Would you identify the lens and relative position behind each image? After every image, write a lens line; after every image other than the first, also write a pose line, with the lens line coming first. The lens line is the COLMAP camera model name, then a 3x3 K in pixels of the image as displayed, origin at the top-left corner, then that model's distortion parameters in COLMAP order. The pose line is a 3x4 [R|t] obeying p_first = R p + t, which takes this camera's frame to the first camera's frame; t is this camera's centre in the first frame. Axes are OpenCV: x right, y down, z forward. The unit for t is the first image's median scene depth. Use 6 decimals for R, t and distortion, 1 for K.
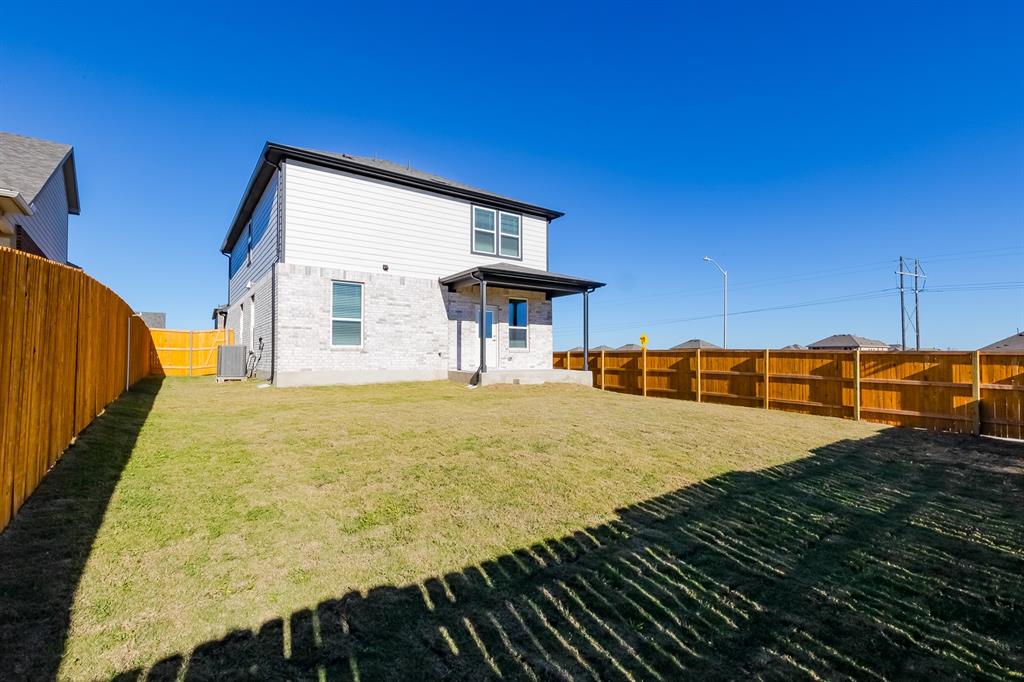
lens RADIAL K [[461.8, 0, 512.0], [0, 461.8, 341.0], [0, 0, 1]] dist [0.000199, -0.000424]
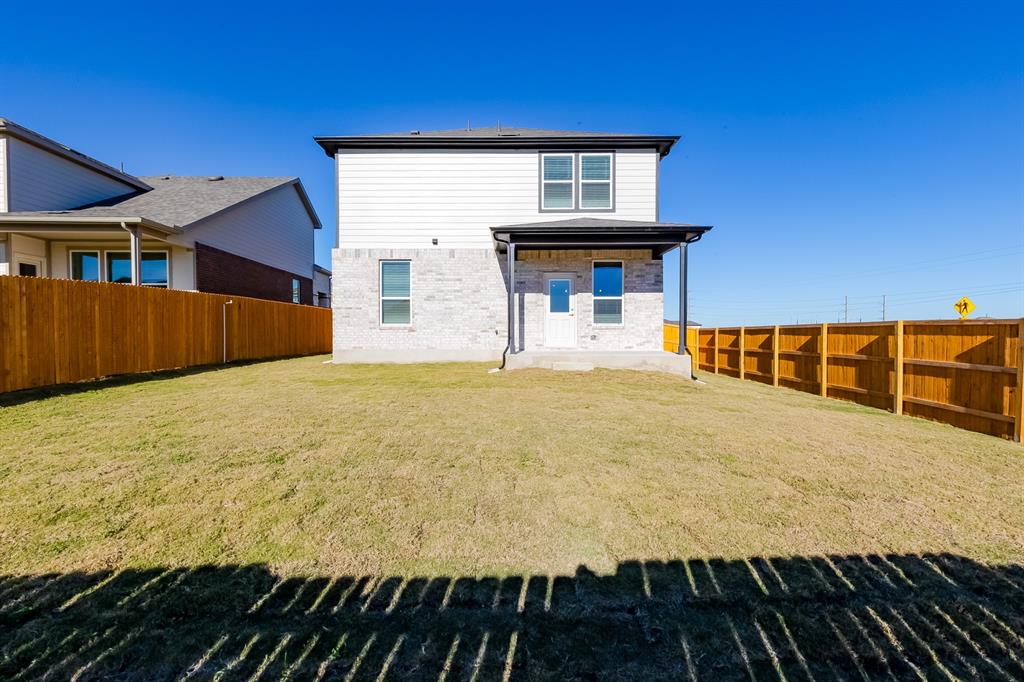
lens RADIAL K [[461.8, 0, 512.0], [0, 461.8, 341.0], [0, 0, 1]] dist [0.000199, -0.000424]
pose [[0.813286, 0.006116, -0.581832, 0.358663], [0.022647, 0.998854, 0.042156, 0.008072], [0.581423, -0.047462, 0.812216, 0.272543]]
